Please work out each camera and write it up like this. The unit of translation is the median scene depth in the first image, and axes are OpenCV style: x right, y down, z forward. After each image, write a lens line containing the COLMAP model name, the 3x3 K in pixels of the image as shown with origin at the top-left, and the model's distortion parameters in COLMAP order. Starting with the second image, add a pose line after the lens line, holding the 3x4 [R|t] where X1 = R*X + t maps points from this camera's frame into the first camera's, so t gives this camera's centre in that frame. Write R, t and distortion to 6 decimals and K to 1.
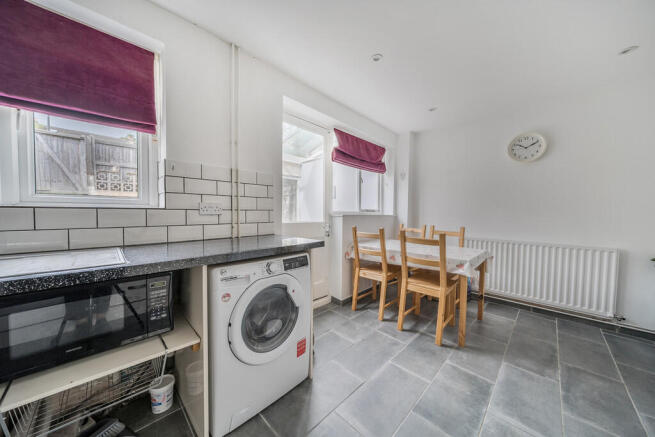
lens RADIAL K [[220.5, 0, 326.9], [0, 220.5, 219.5], [0, 0, 1]] dist [-0.006523, 0.000005]
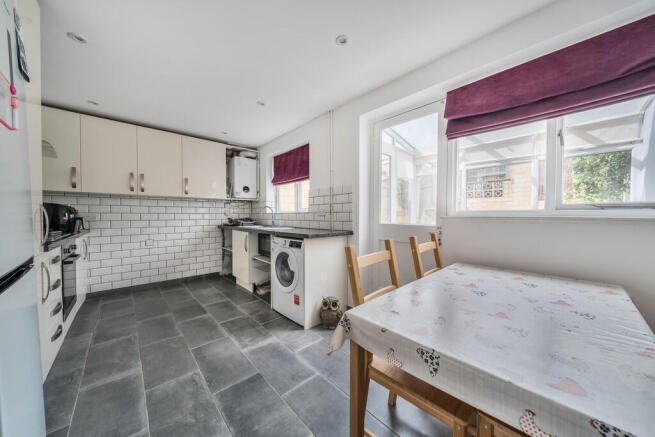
lens RADIAL K [[220.5, 0, 326.9], [0, 220.5, 219.5], [0, 0, 1]] dist [-0.006523, 0.000005]
pose [[-0.035112, 0.012258, -0.999308, 1.455506], [-0.031996, 0.999398, 0.013383, -0.016670], [0.998871, 0.032444, -0.034699, 1.270754]]
